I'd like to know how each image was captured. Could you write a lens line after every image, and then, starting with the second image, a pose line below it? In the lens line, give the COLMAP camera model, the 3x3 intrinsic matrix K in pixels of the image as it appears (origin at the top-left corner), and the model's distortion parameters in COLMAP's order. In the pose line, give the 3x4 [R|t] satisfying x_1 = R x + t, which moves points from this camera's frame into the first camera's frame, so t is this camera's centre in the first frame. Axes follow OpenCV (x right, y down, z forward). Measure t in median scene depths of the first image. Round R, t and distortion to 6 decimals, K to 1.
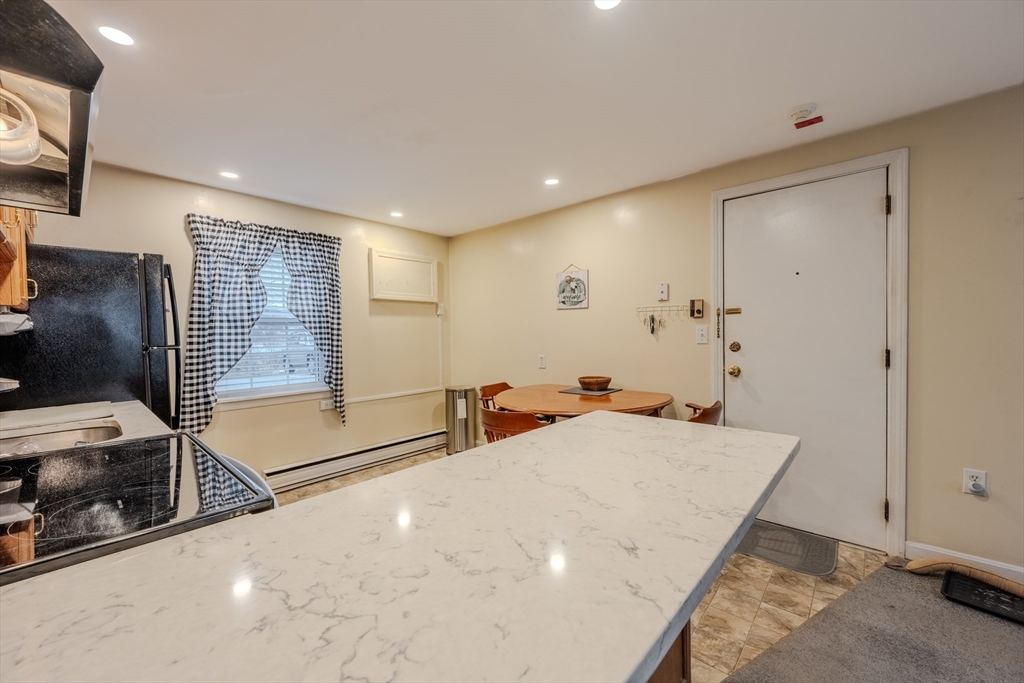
lens RADIAL K [[407.3, 0, 518.0], [0, 407.3, 344.2], [0, 0, 1]] dist [-0.002410, 0.000221]
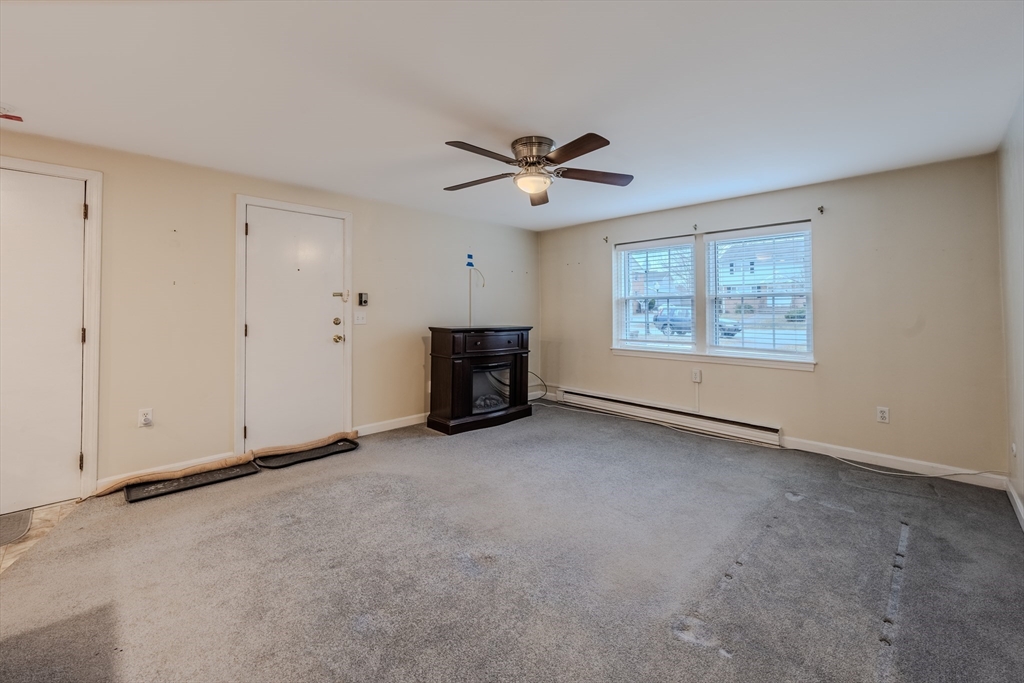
lens RADIAL K [[407.3, 0, 496.3], [0, 407.3, 305.8], [0, 0, 1]] dist [-0.002410, 0.000221]
pose [[0.065655, 0.033430, 0.997282, -0.170671], [0.021006, 0.999171, -0.034876, 0.011006], [-0.997621, 0.023238, 0.064899, -0.235392]]
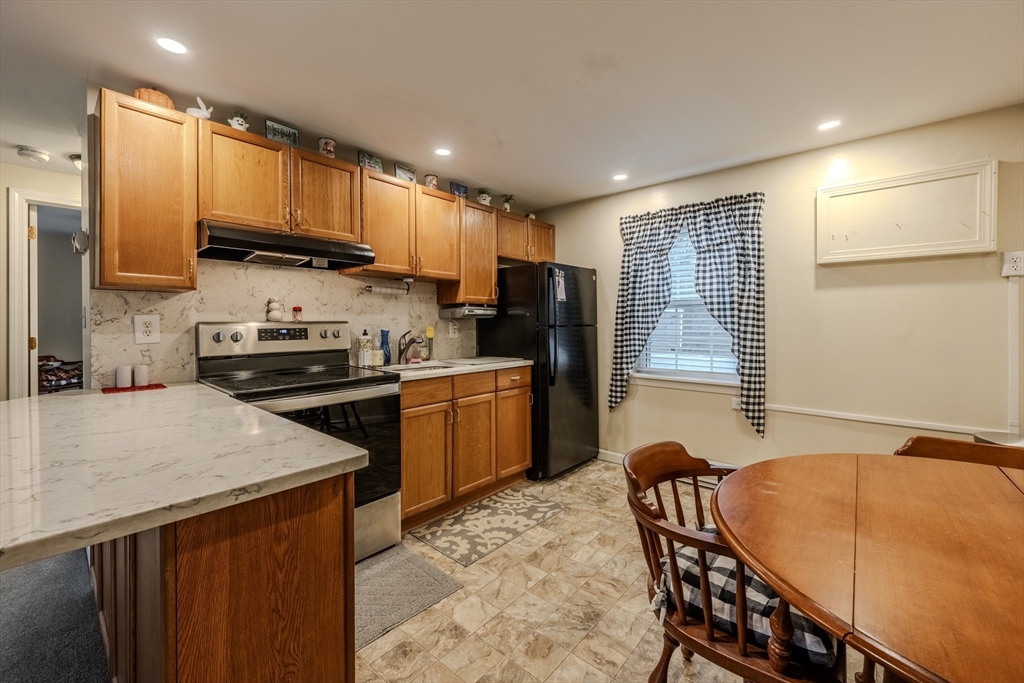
lens RADIAL K [[407.3, 0, 527.6], [0, 407.3, 325.3], [0, 0, 1]] dist [-0.002410, 0.000221]
pose [[0.024574, 0.025353, -0.999376, 0.396239], [-0.022698, 0.999435, 0.024796, -0.022607], [0.999440, 0.022075, 0.025135, 0.667252]]
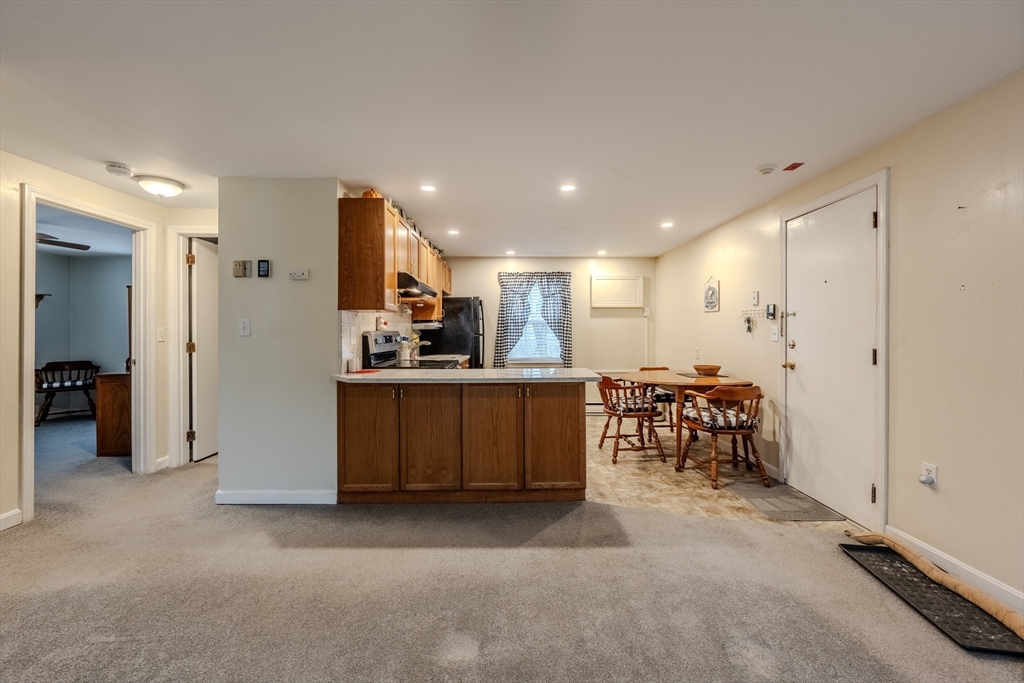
lens RADIAL K [[407.3, 0, 509.5], [0, 407.3, 336.1], [0, 0, 1]] dist [-0.002410, 0.000221]
pose [[0.668552, 0.021775, -0.743346, 0.774695], [-0.028034, 0.999599, 0.004068, 0.000646], [0.743137, 0.018119, 0.668894, -0.356337]]
